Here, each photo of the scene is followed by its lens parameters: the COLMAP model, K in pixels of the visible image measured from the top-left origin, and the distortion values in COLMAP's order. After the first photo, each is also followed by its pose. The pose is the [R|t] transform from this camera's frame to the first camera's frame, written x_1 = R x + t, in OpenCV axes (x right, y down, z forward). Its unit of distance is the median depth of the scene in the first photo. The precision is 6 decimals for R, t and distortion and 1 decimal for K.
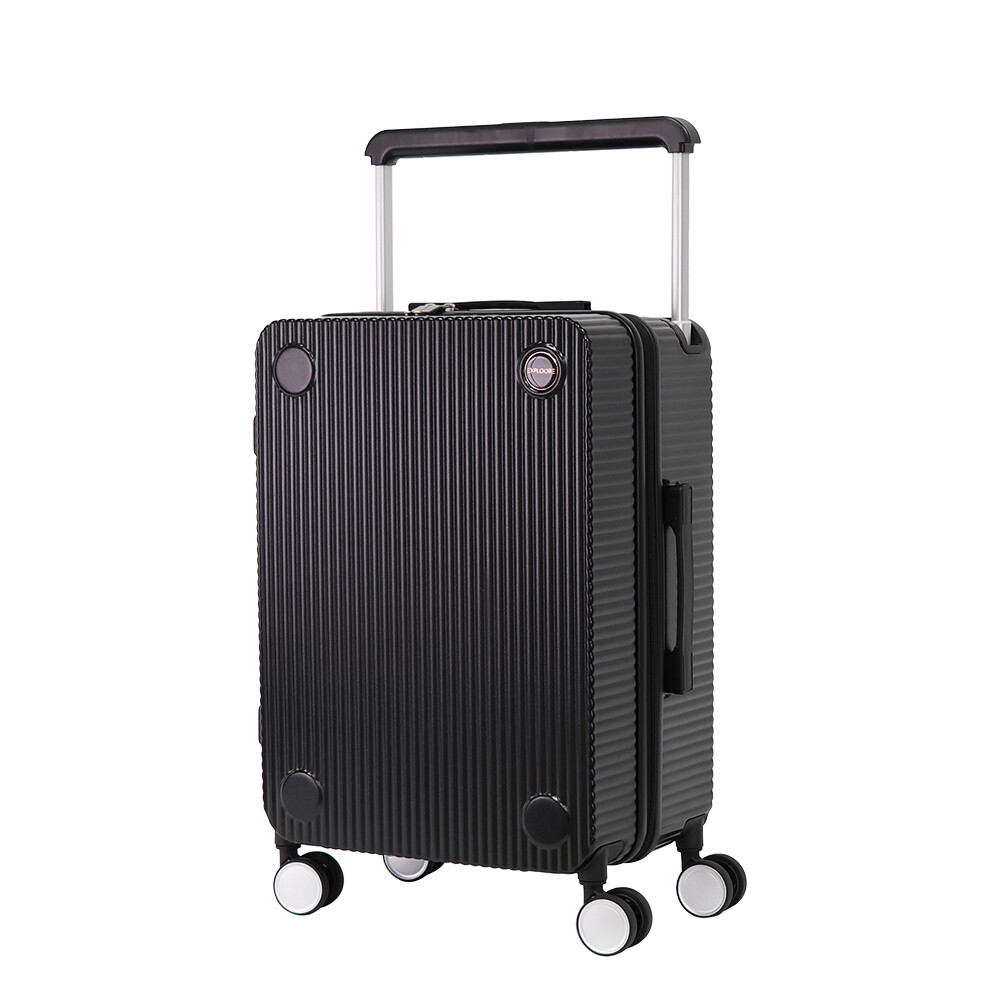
lens RADIAL K [[2780.4, 0, 500.0], [0, 2780.4, 500.0], [0, 0, 1]] dist [-0.104073, -0.474119]
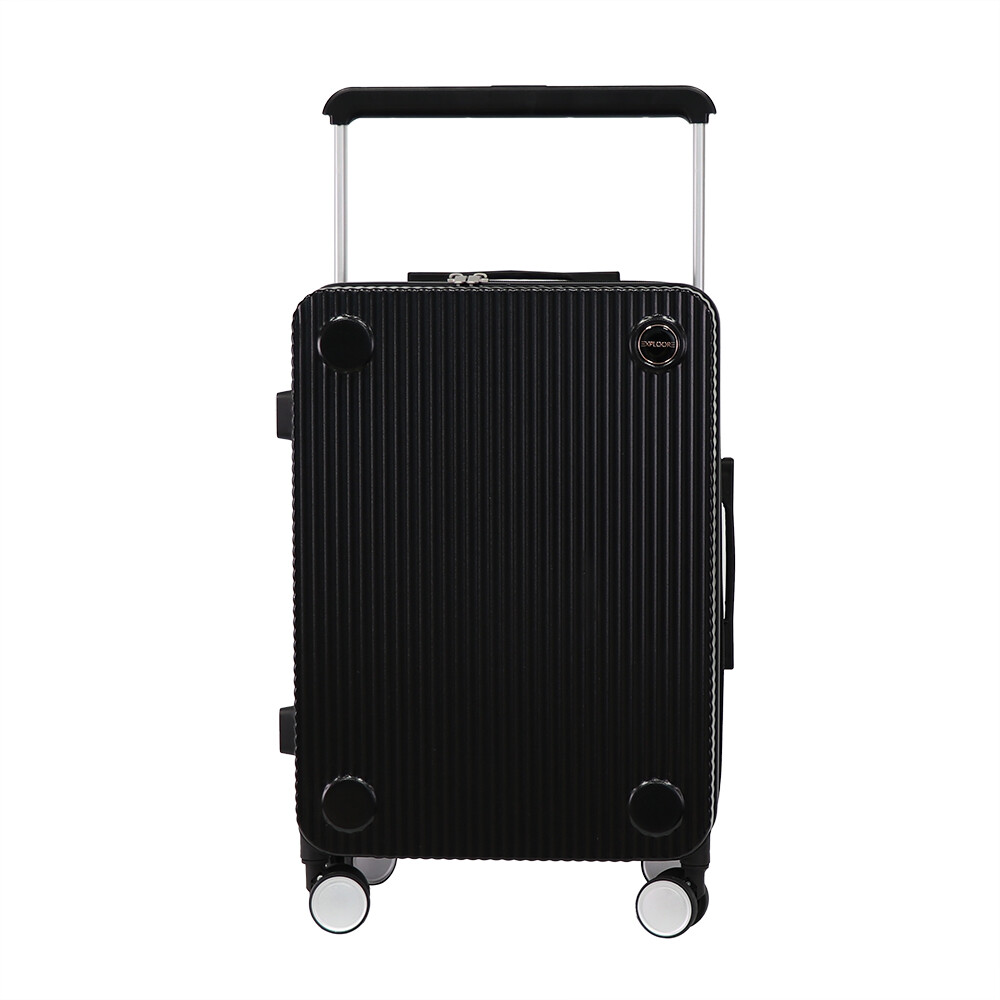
lens RADIAL K [[2485.9, 0, 500.0], [0, 2485.9, 500.0], [0, 0, 1]] dist [-0.033398, -0.120844]
pose [[0.883925, -0.034946, 0.466321, -0.410634], [0.026526, 0.999345, 0.024609, -0.013836], [-0.466875, -0.009383, 0.884273, 0.243772]]
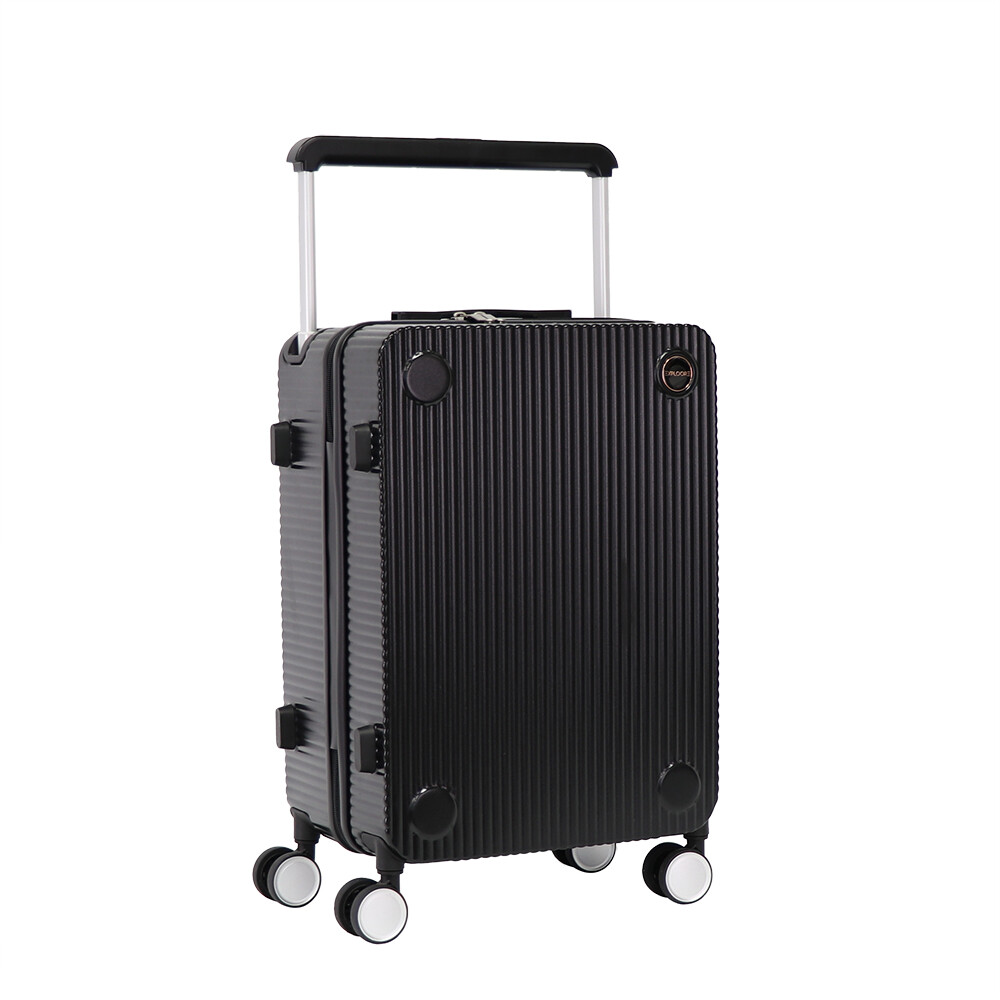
lens RADIAL K [[2485.9, 0, 500.0], [0, 2485.9, 500.0], [0, 0, 1]] dist [-0.033398, -0.120844]
pose [[0.525867, -0.058251, 0.848570, -0.794561], [0.066446, 0.997417, 0.027292, -0.025854], [-0.847967, 0.042032, 0.528379, 0.511786]]
